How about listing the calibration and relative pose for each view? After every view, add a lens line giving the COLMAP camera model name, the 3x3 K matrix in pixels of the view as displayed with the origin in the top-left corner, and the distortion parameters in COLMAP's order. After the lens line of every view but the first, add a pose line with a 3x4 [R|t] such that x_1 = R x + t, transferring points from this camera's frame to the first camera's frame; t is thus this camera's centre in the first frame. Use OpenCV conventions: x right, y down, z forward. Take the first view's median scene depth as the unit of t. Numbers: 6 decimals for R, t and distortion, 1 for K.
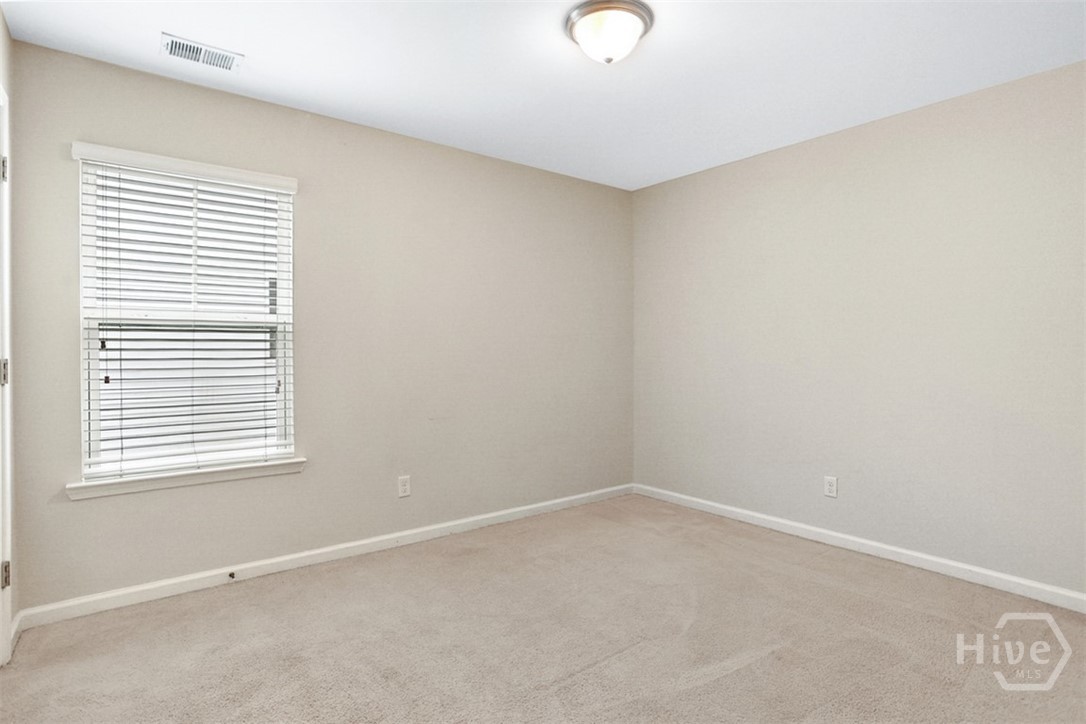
lens RADIAL K [[547.5, 0, 543.0], [0, 547.5, 356.1], [0, 0, 1]] dist [-0.041139, 0.009275]
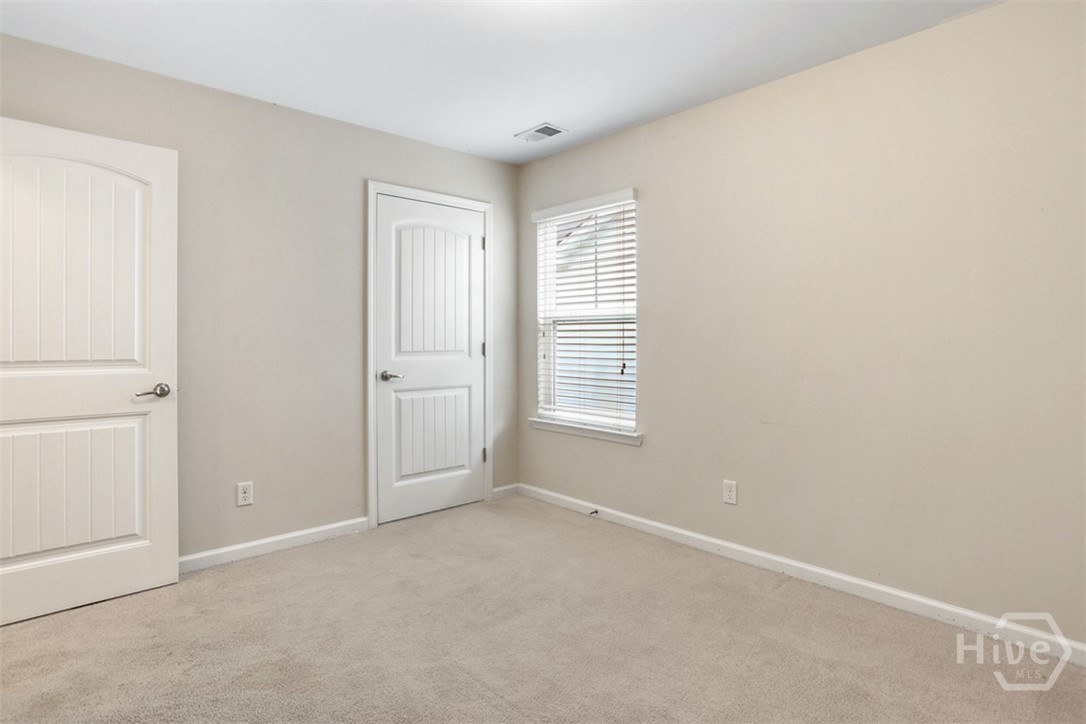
lens RADIAL K [[547.5, 0, 537.8], [0, 547.5, 354.9], [0, 0, 1]] dist [-0.041139, 0.009275]
pose [[0.118397, 0.024808, -0.992656, 0.649964], [-0.023549, 0.999477, 0.022169, 0.003661], [0.992687, 0.020751, 0.118919, 0.647354]]
